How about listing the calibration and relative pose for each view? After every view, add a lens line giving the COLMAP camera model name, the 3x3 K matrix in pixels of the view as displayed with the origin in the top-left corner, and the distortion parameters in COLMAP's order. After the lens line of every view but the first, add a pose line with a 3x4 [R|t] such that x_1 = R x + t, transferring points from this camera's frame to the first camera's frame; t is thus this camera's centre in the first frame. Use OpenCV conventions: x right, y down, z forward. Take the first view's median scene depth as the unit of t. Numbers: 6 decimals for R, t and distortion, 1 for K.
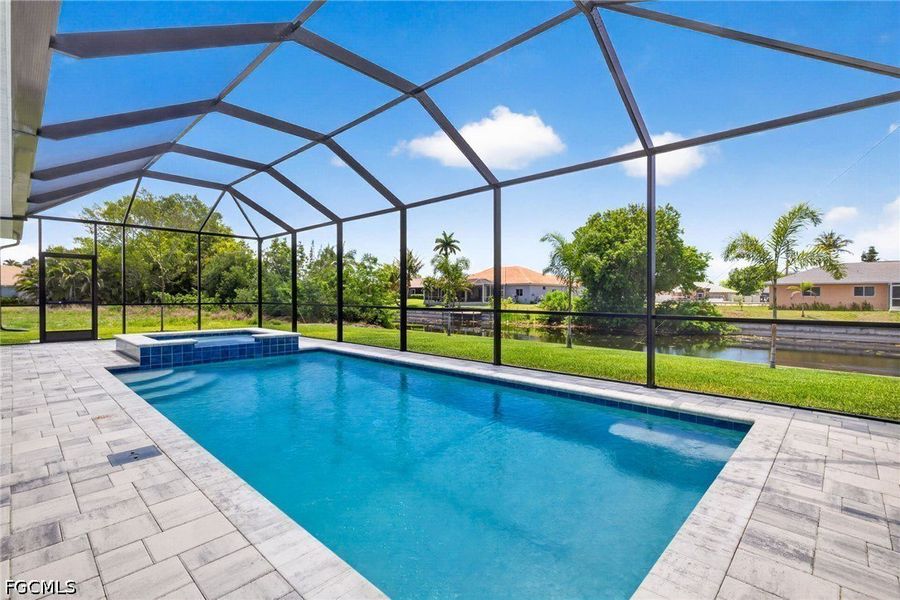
lens RADIAL K [[408.6, 0, 450.0], [0, 408.6, 300.0], [0, 0, 1]] dist [0.002378, 0.000796]
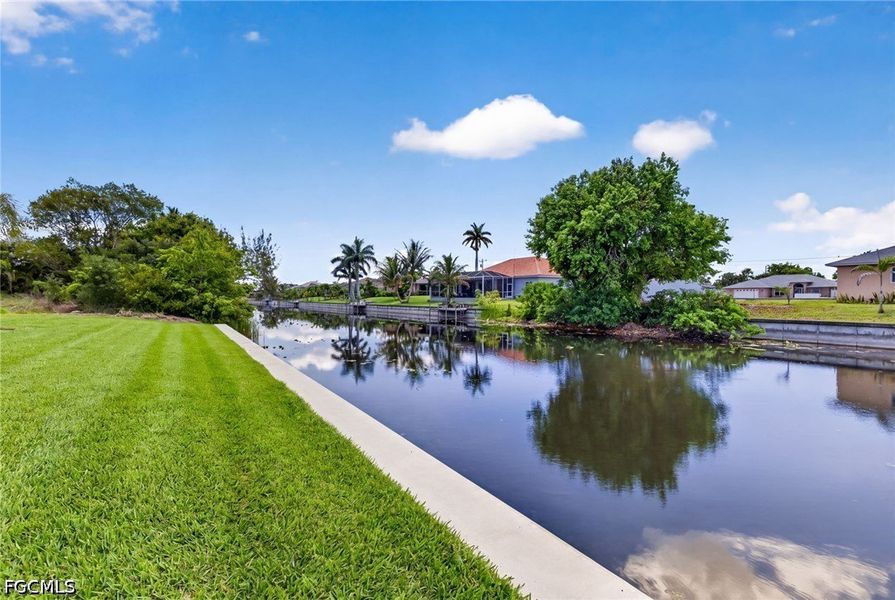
lens RADIAL K [[406.3, 0, 447.5], [0, 406.3, 300.0], [0, 0, 1]] dist [0.002378, 0.000796]
pose [[0.977262, -0.000982, -0.212035, 0.329231], [0.000861, 0.999999, -0.000664, 0.019975], [0.212035, 0.000466, 0.977262, 0.238846]]
